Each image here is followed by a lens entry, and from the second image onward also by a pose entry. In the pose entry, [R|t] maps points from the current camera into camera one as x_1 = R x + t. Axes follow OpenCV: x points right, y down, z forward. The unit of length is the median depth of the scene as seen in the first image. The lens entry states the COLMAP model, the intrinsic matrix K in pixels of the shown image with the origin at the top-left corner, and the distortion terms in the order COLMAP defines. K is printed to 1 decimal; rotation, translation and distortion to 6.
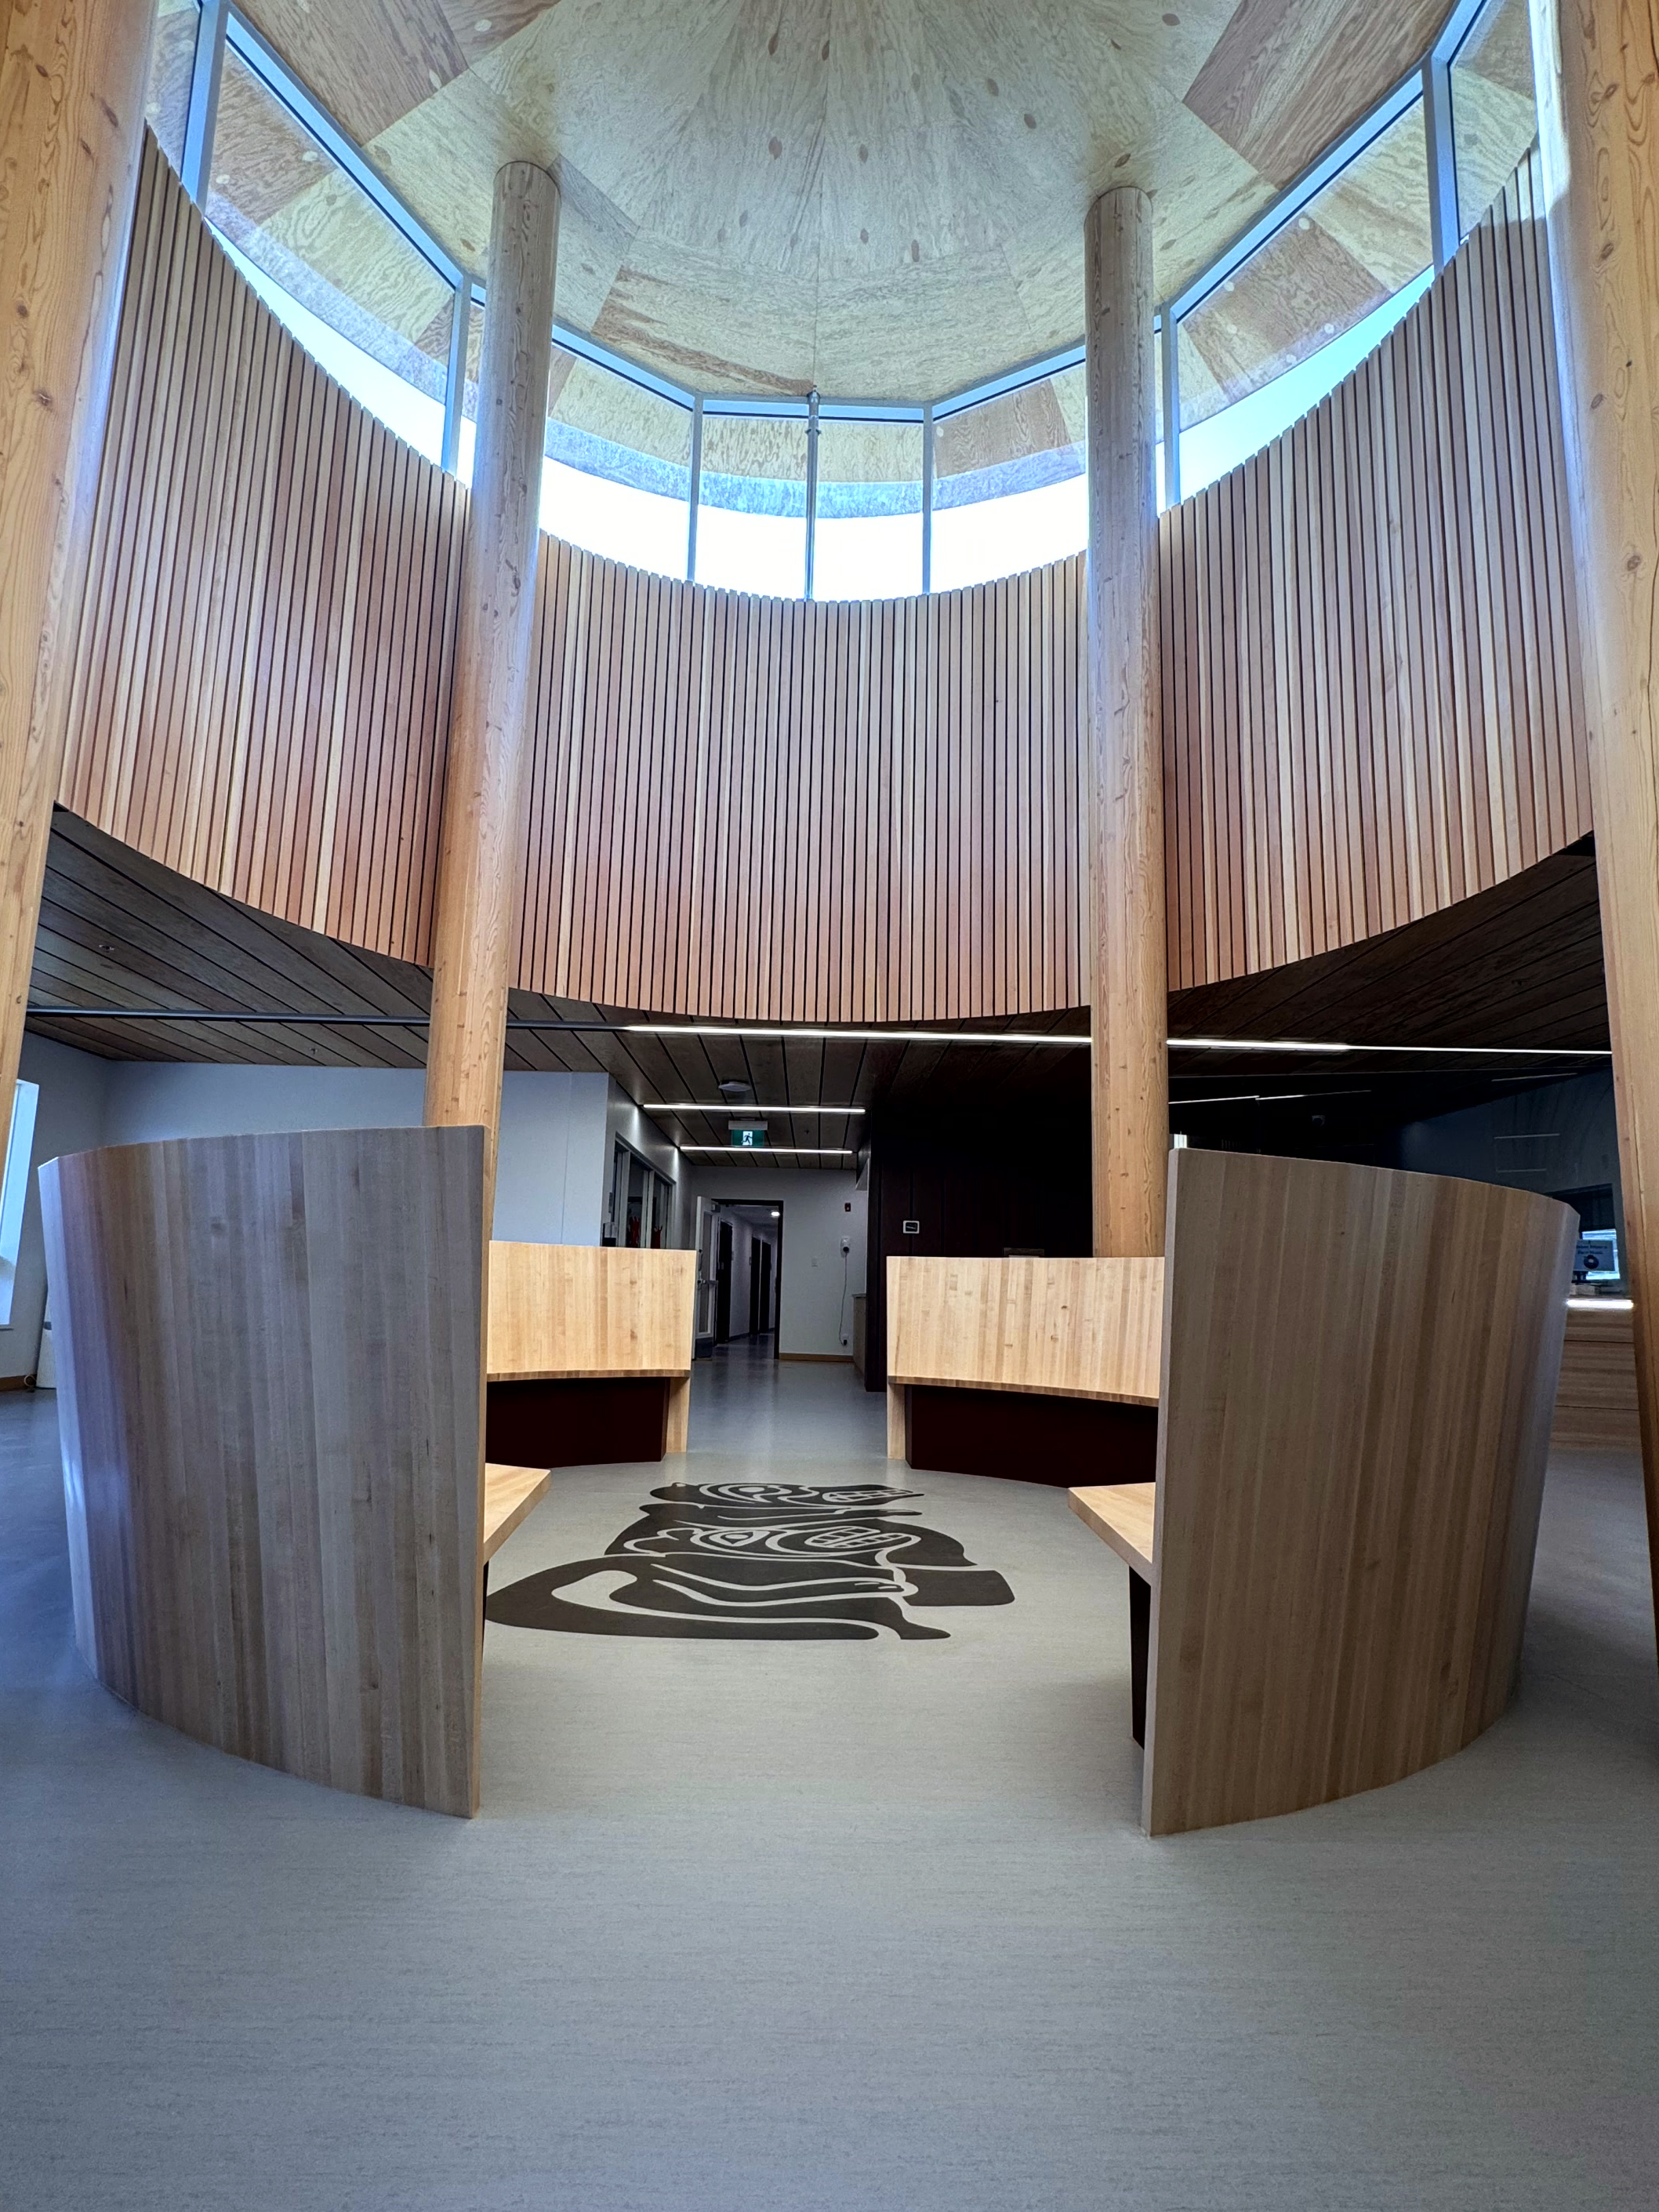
lens RADIAL K [[1027.4, 0, 828.2], [0, 1027.4, 1110.5], [0, 0, 1]] dist [-0.000291, 0.000018]
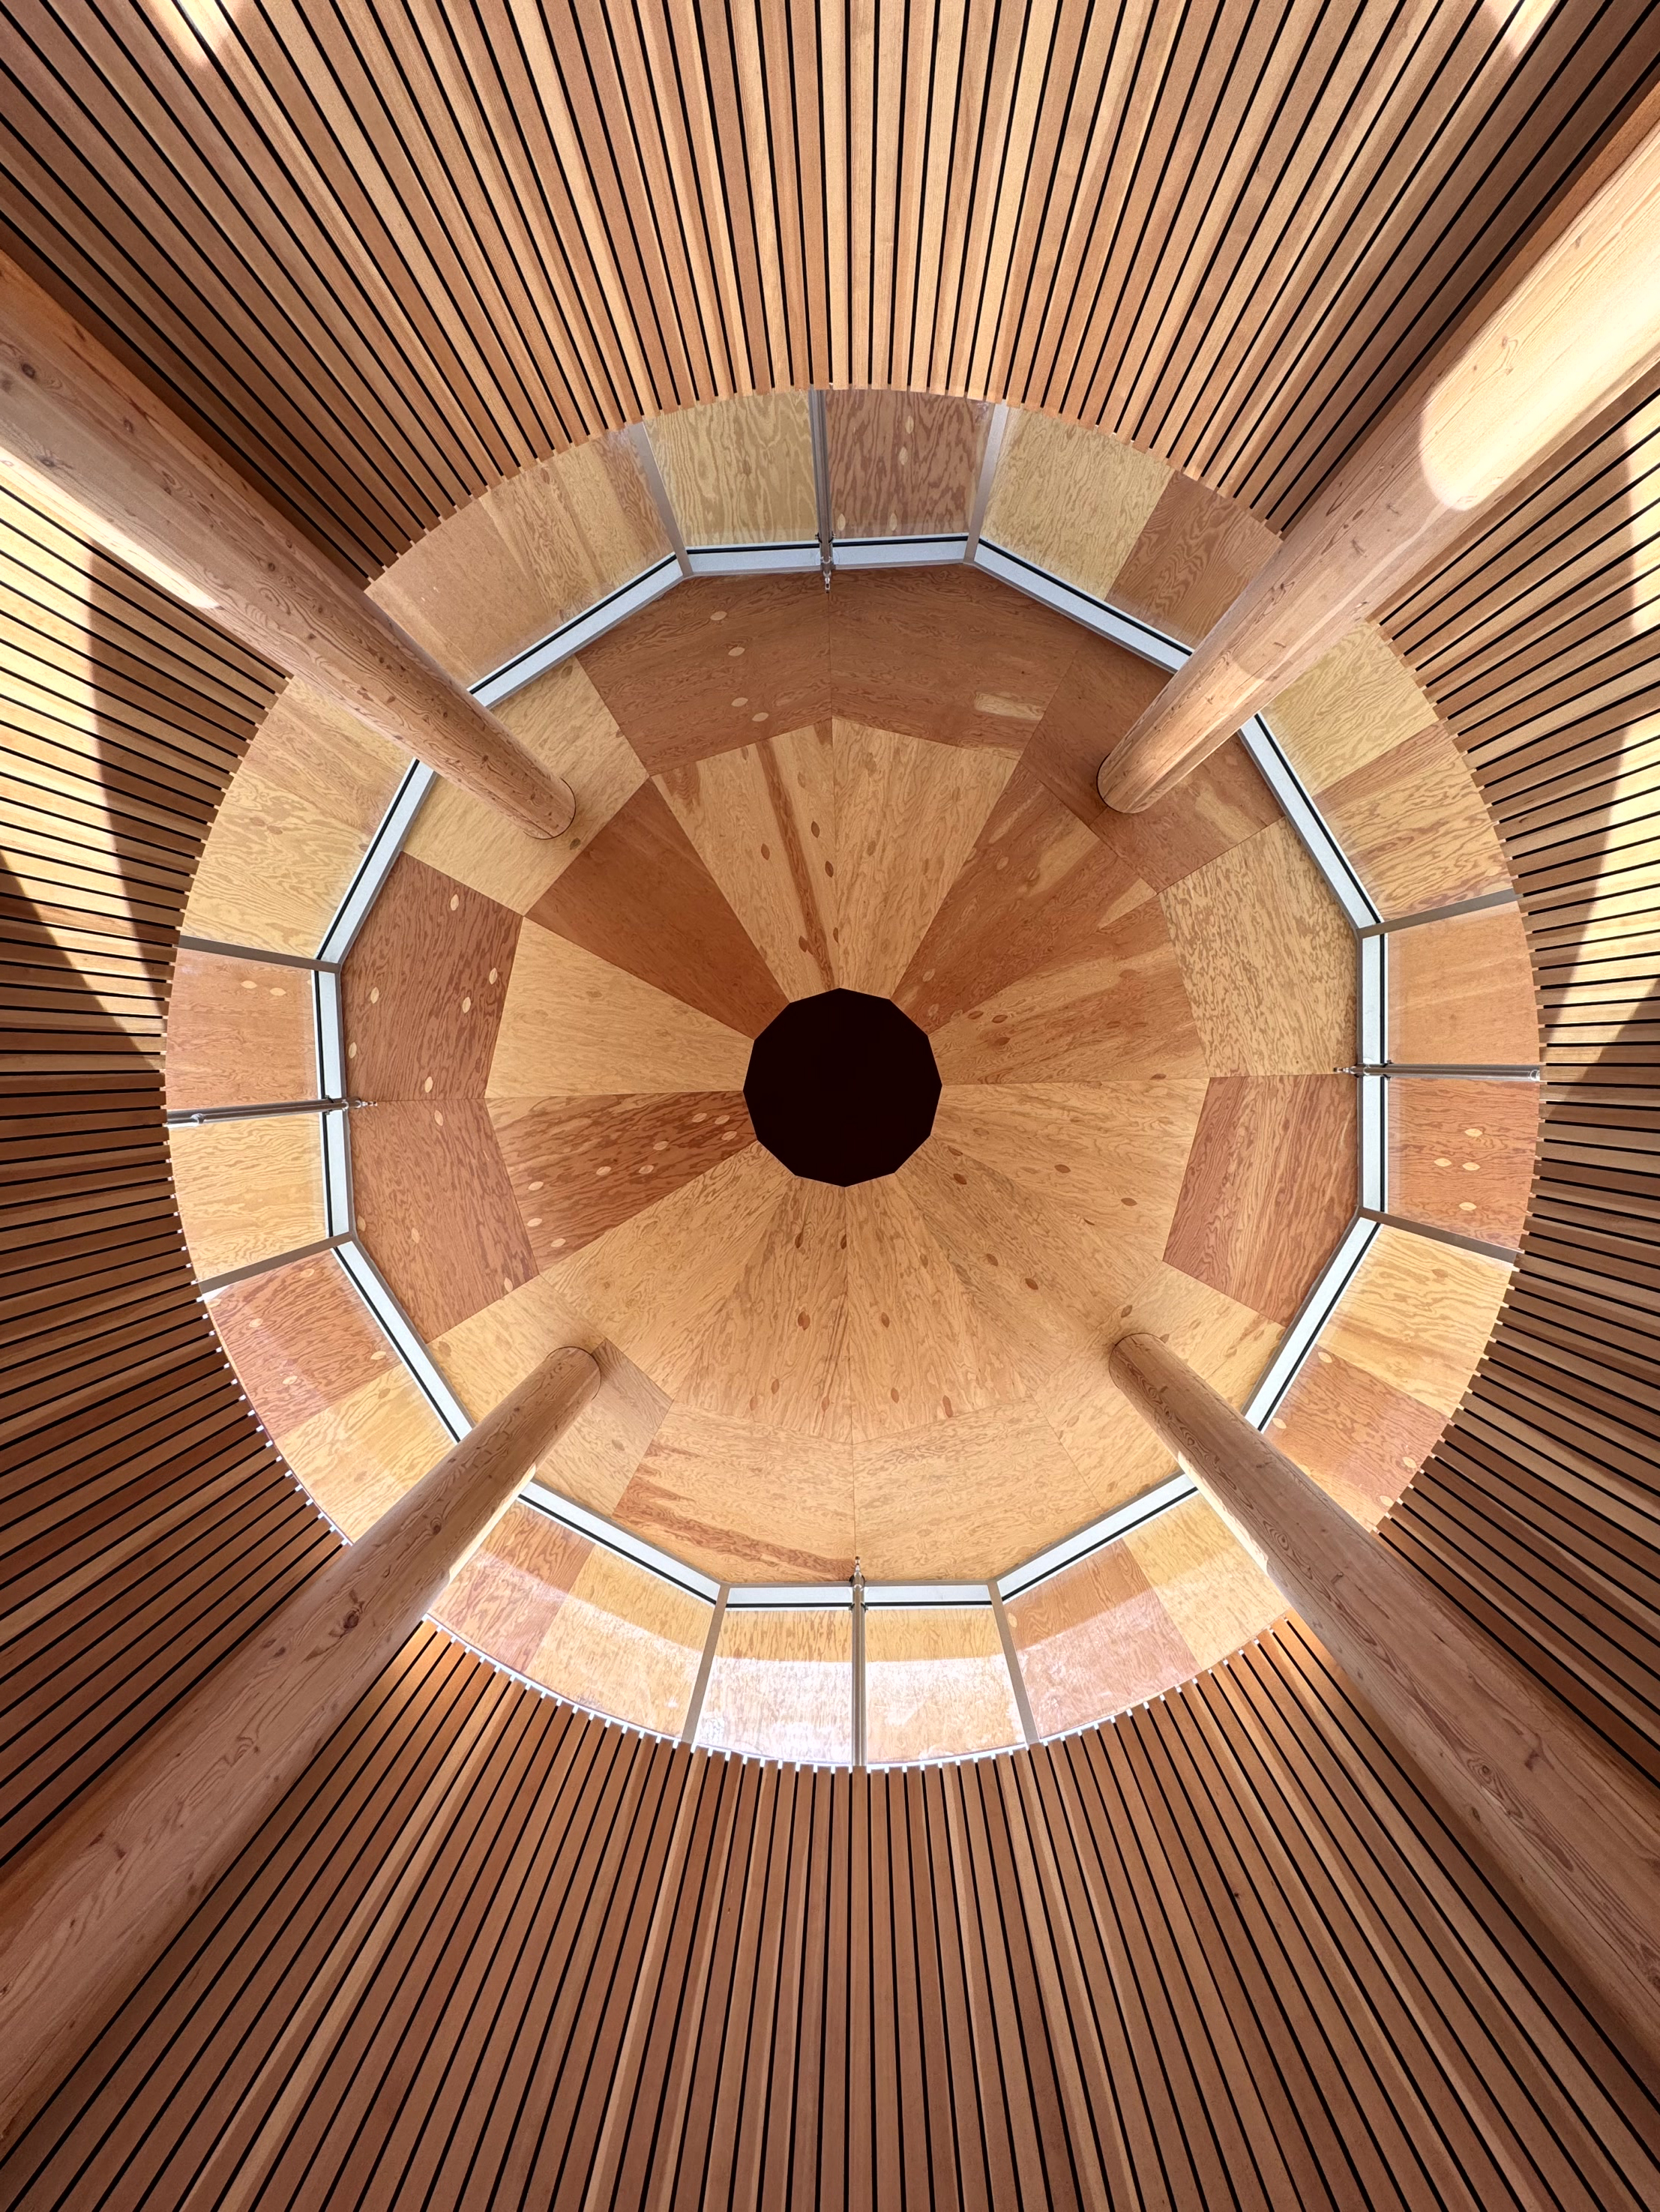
lens RADIAL K [[887.5, 0, 824.3], [0, 887.5, 1106.2], [0, 0, 1]] dist [-0.004568, -0.000043]
pose [[0.996296, -0.084235, -0.017294, 0.005416], [0.001549, 0.218662, -0.975800, -0.064871], [0.085978, 0.972158, 0.217982, 0.550707]]
